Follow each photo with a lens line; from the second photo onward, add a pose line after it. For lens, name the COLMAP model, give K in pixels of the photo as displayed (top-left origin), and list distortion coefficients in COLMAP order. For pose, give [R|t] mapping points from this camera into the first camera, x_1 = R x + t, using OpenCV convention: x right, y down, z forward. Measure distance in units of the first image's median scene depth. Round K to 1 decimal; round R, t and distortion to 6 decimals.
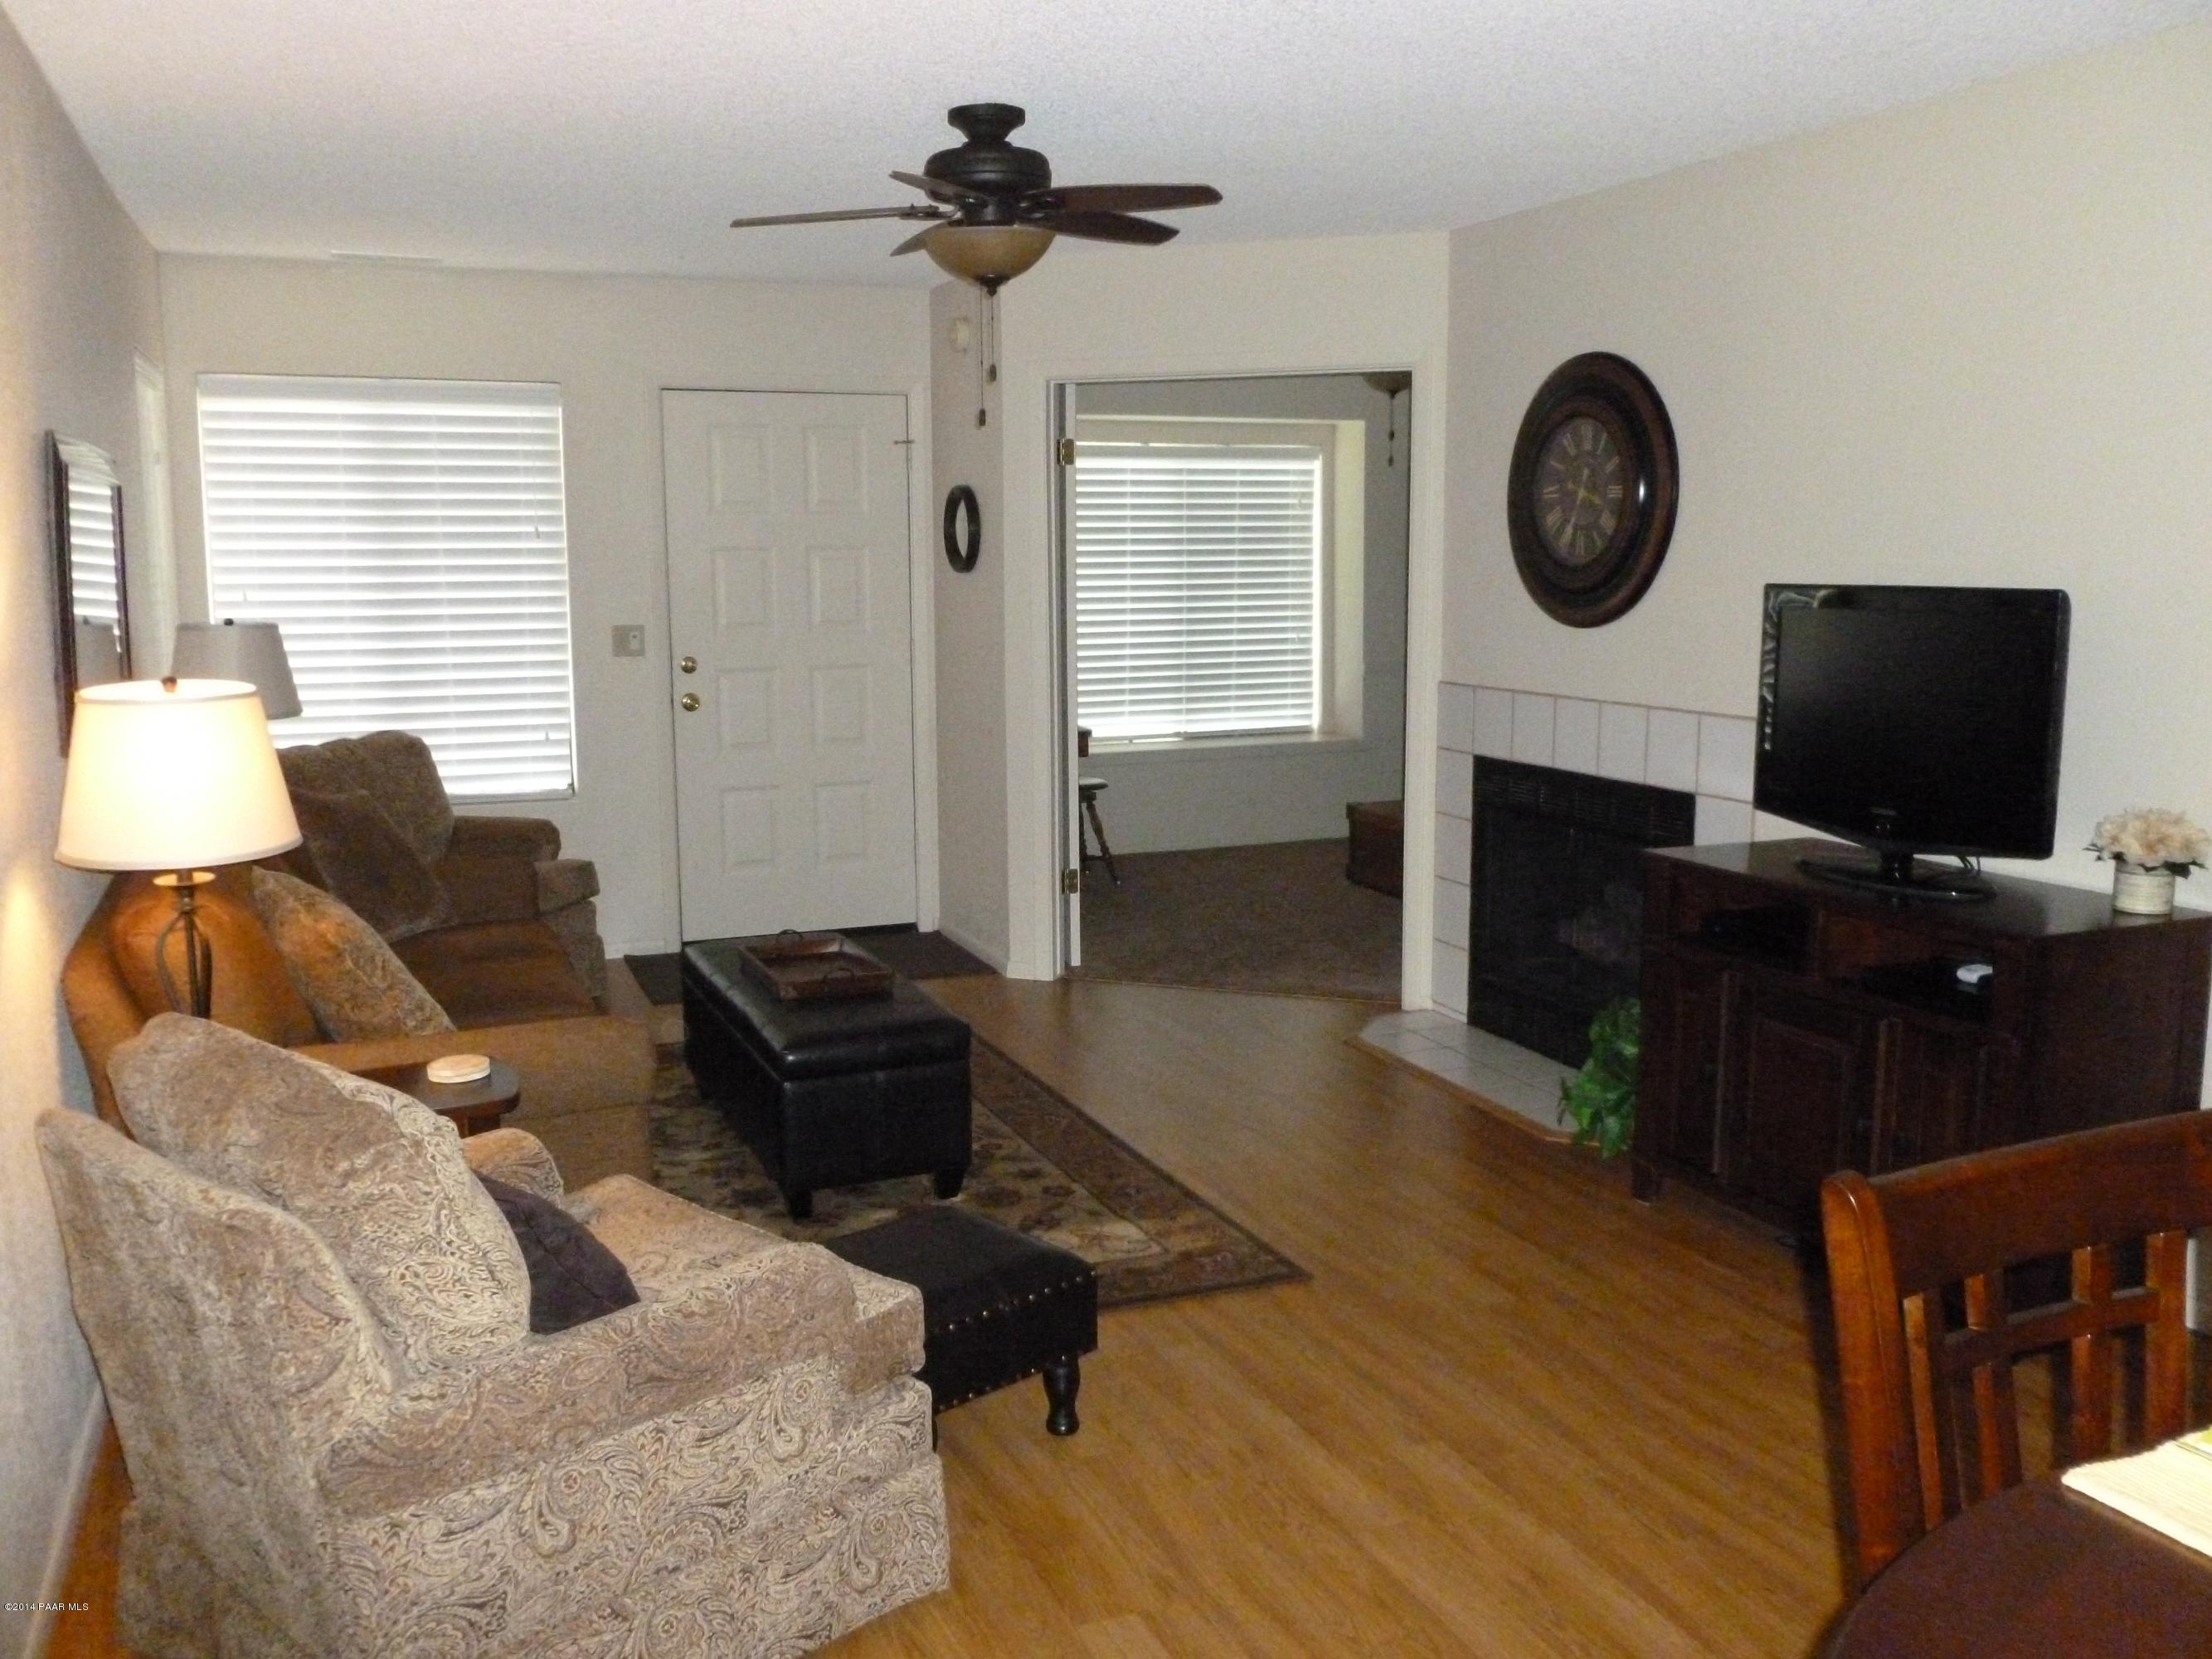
lens RADIAL K [[1891.2, 0, 1106.0], [0, 1891.2, 829.5], [0, 0, 1]] dist [-0.039314, 0.005867]
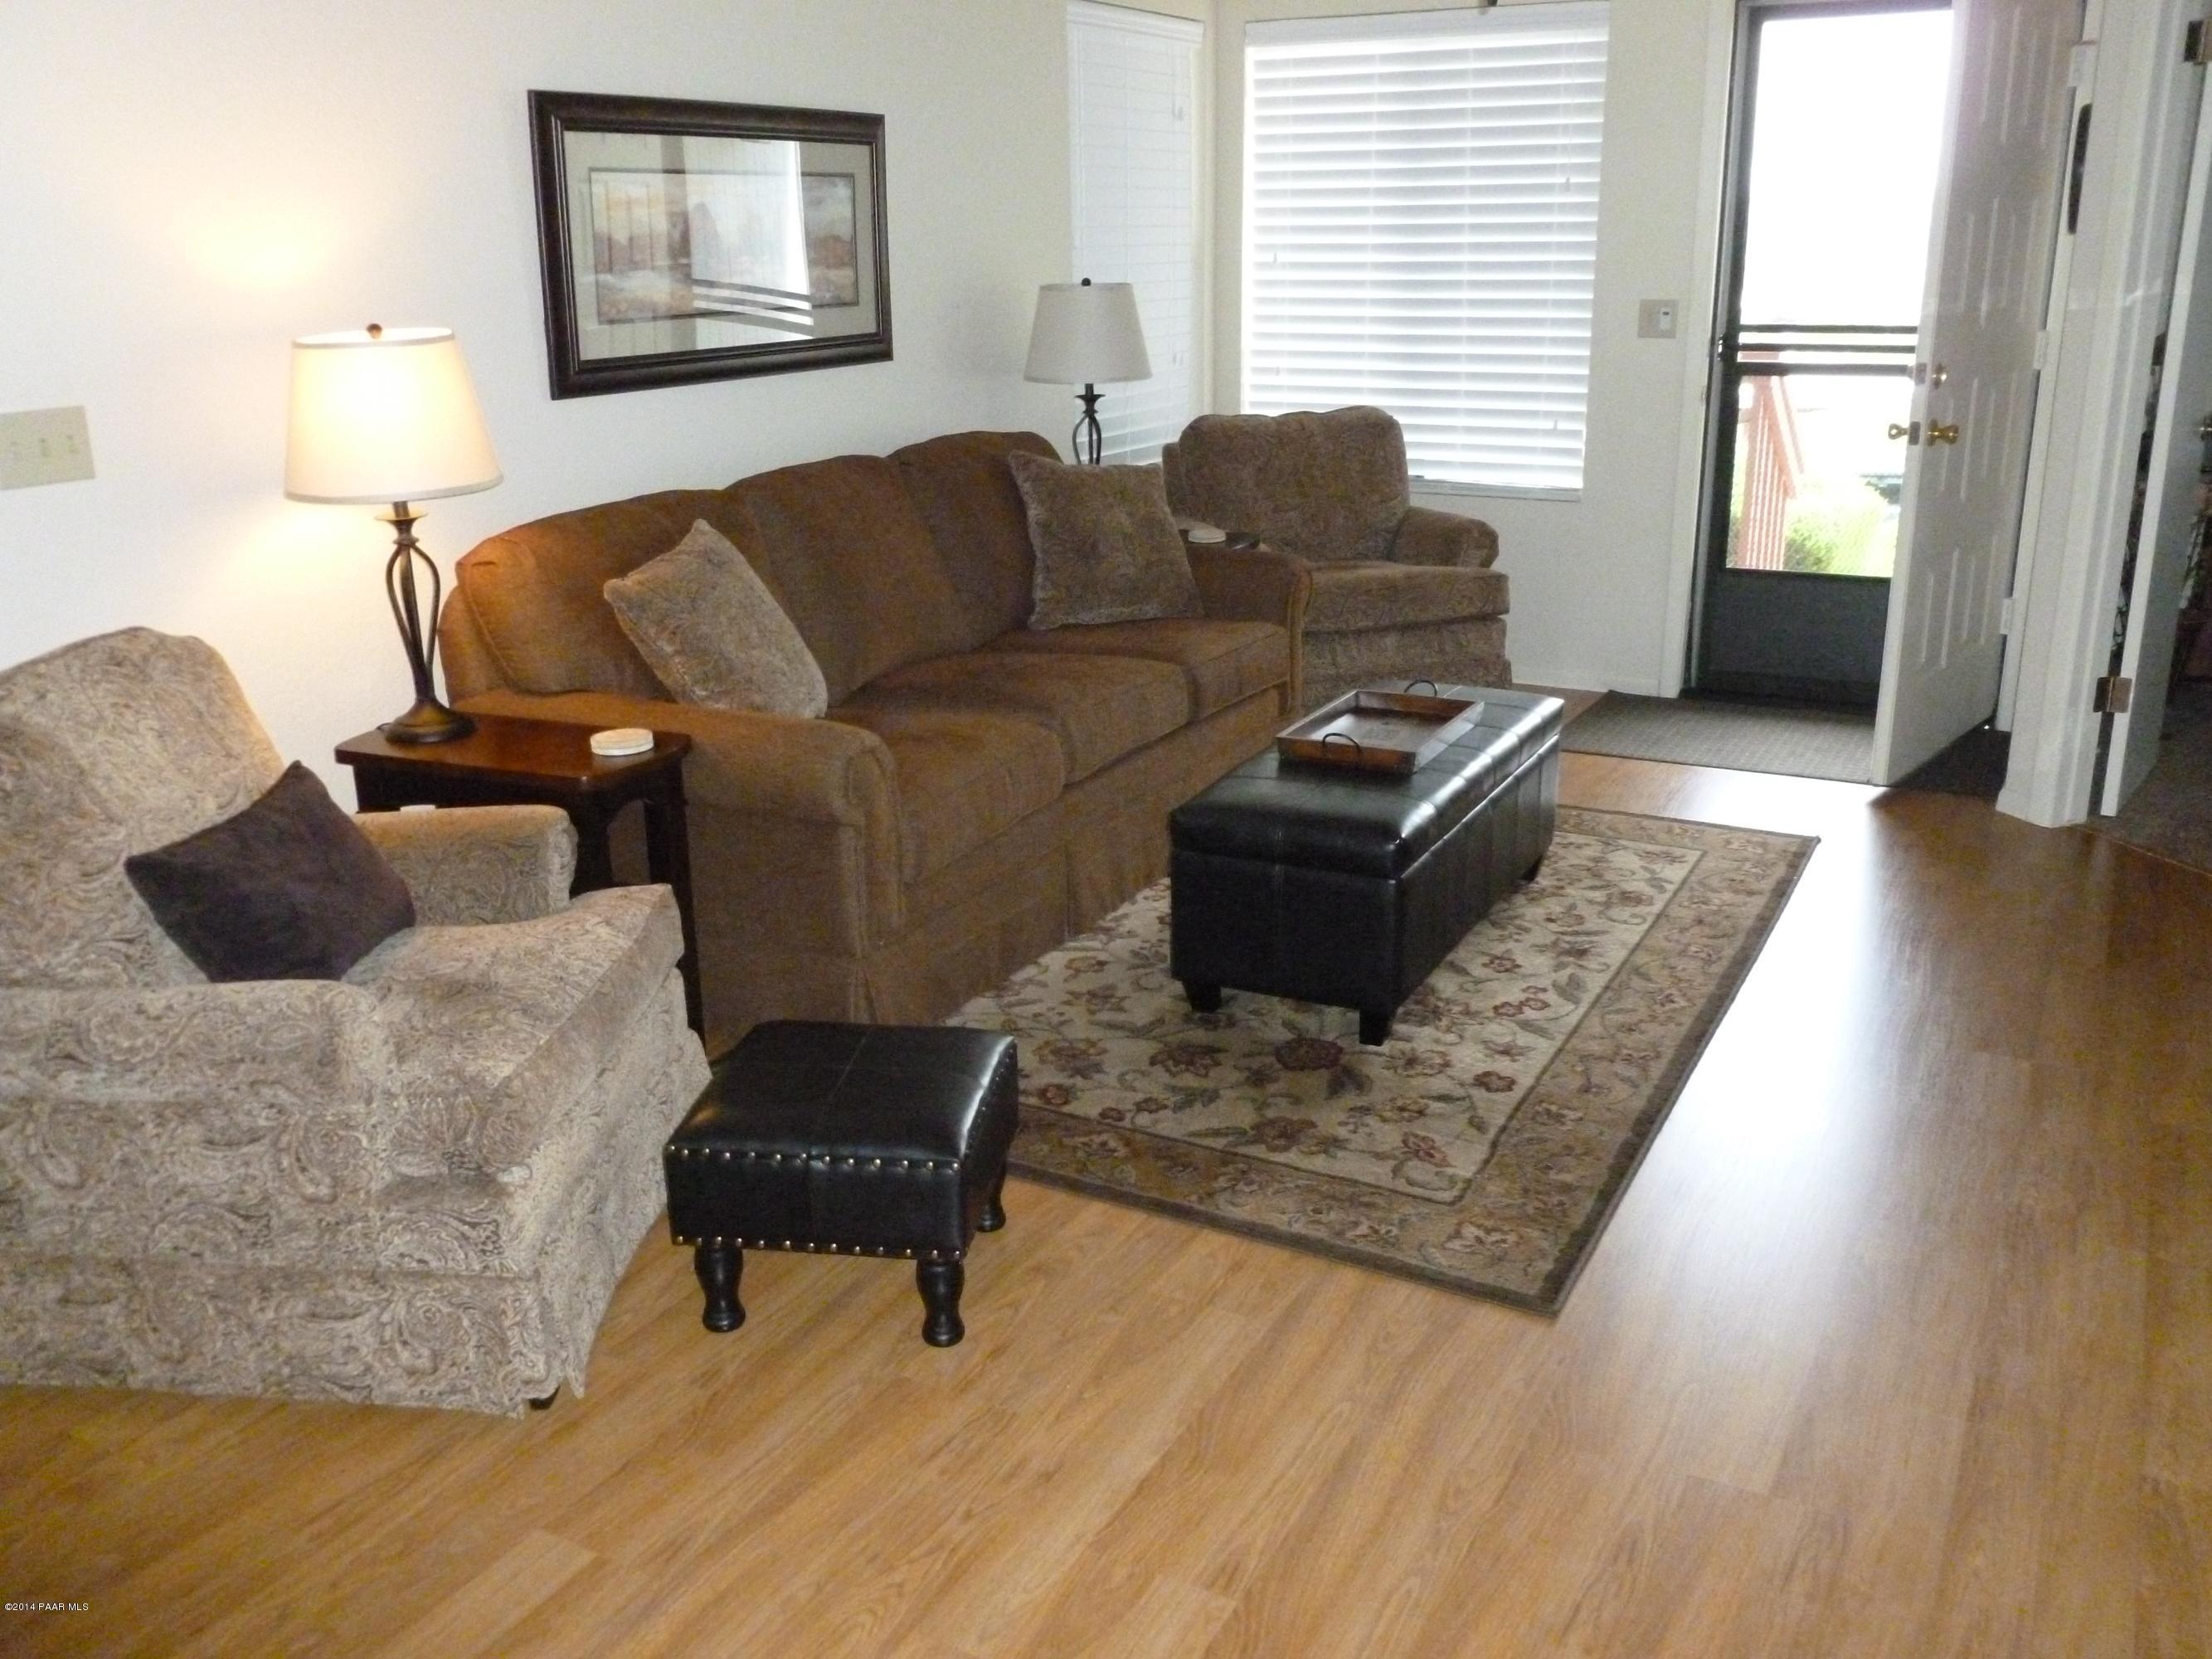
lens RADIAL K [[1907.8, 0, 1046.8], [0, 1907.8, 830.2], [0, 0, 1]] dist [-0.040504, 0.002699]
pose [[0.608357, 0.232428, -0.758867, 0.322816], [-0.102793, 0.971178, 0.215050, -0.038401], [0.786979, -0.052821, 0.614715, 0.312117]]
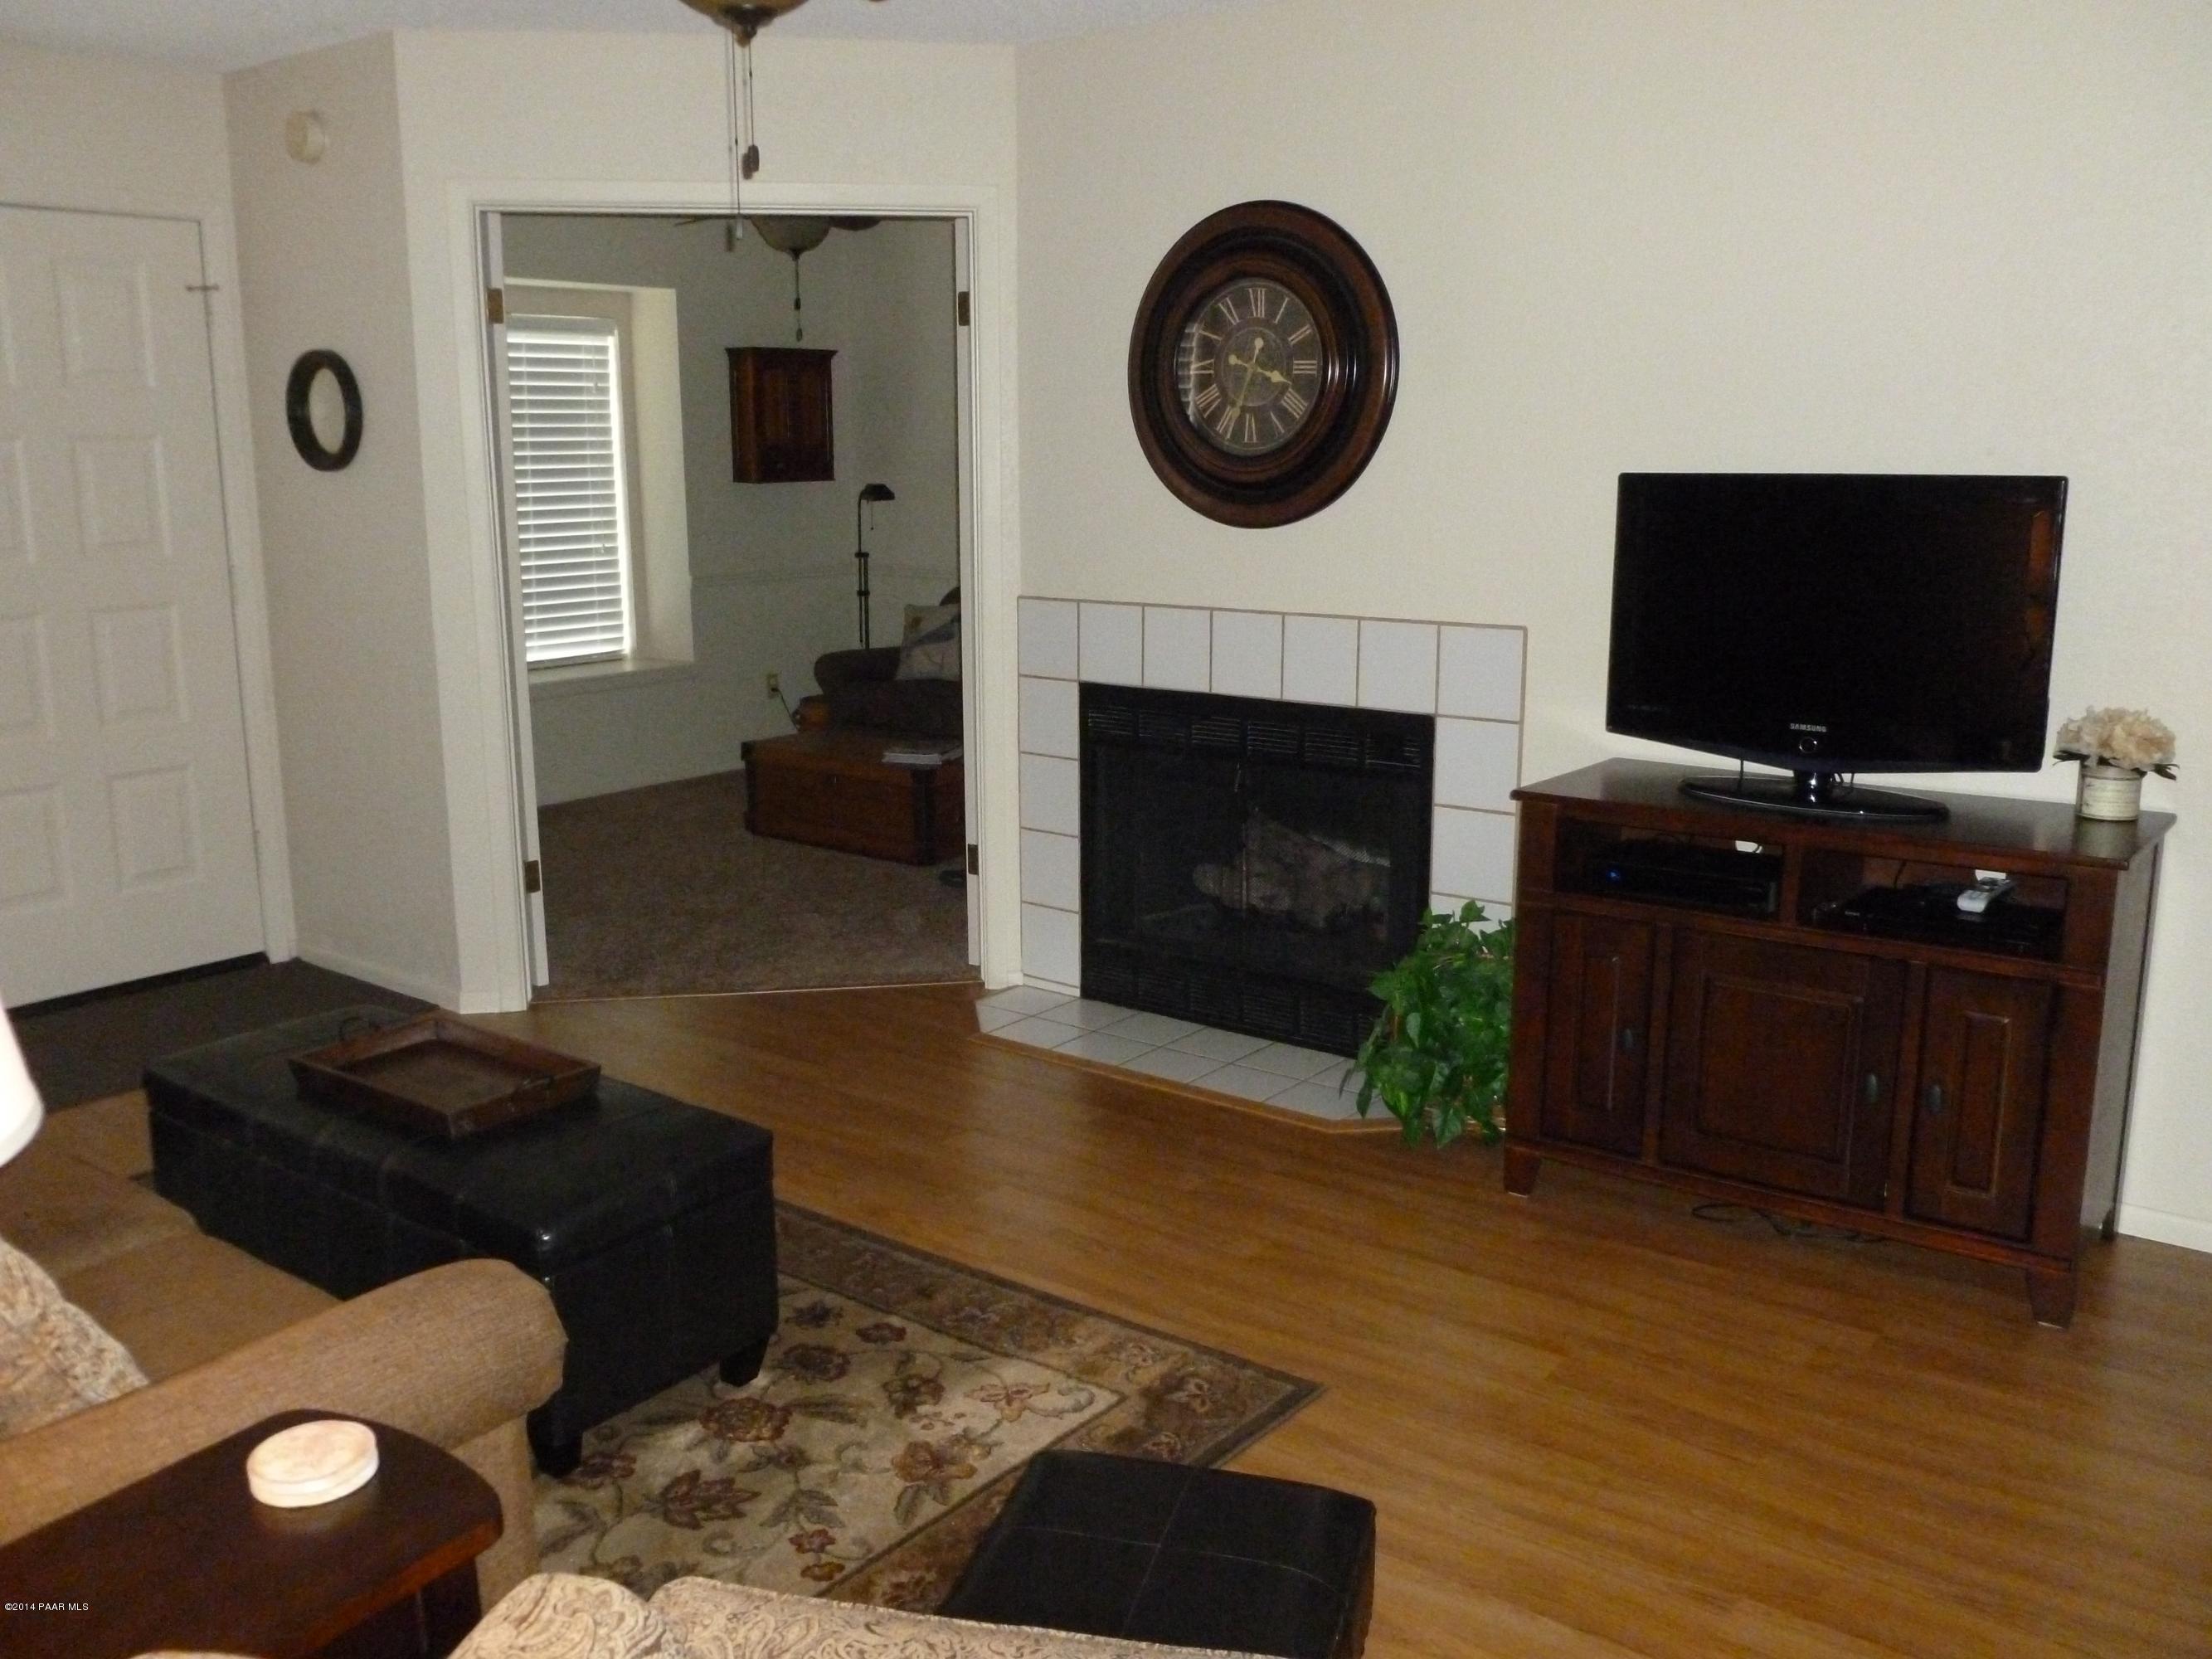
lens RADIAL K [[1891.2, 0, 1106.0], [0, 1891.2, 829.5], [0, 0, 1]] dist [-0.039314, 0.005867]
pose [[0.866777, -0.098143, 0.488943, -0.219303], [0.072473, 0.994825, 0.071209, -0.034091], [-0.493402, -0.026287, 0.869404, 0.263538]]
